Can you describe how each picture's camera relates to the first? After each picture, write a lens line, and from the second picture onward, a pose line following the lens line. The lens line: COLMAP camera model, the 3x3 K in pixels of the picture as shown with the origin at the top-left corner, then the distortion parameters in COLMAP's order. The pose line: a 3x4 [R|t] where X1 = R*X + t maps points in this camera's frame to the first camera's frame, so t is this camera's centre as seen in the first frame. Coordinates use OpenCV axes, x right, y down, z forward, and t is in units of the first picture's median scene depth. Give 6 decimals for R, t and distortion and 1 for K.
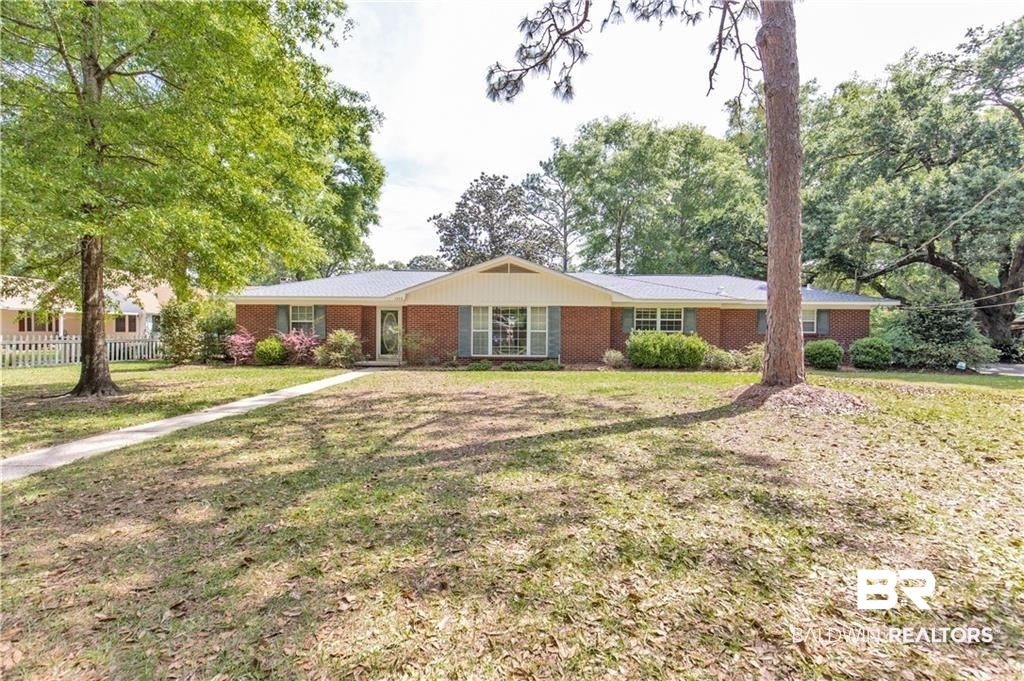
lens RADIAL K [[465.3, 0, 511.2], [0, 465.3, 337.4], [0, 0, 1]] dist [-0.000745, -0.000224]
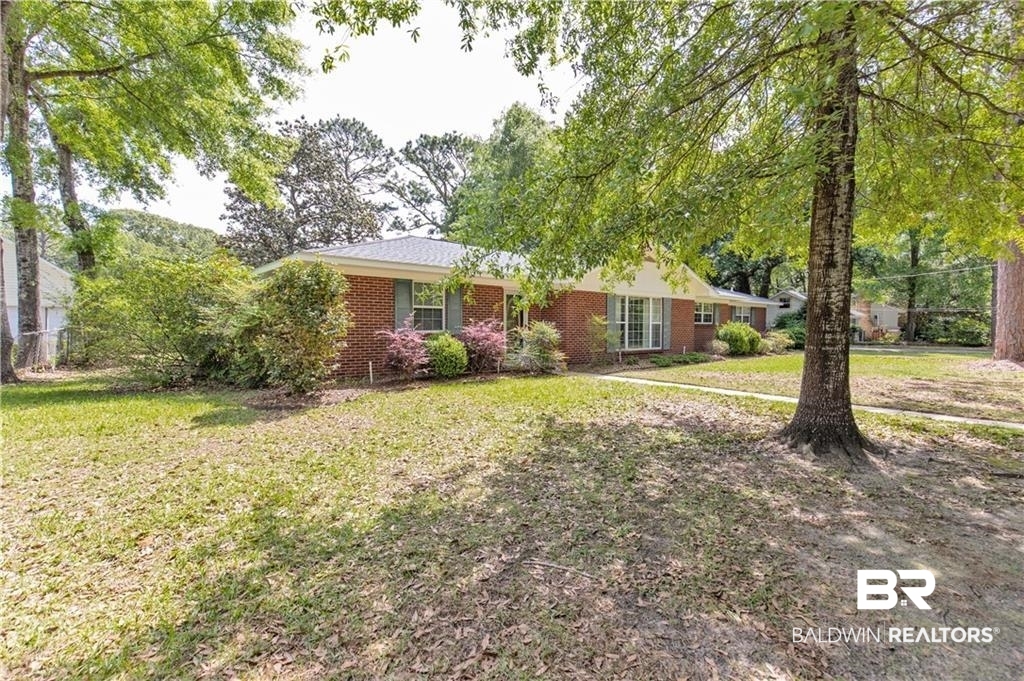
lens RADIAL K [[465.3, 0, 512.9], [0, 465.3, 336.7], [0, 0, 1]] dist [-0.000745, -0.000224]
pose [[0.767856, -0.016629, 0.640407, -0.785815], [0.003842, 0.999765, 0.021354, -0.006518], [-0.640611, -0.013937, 0.767739, 0.440510]]
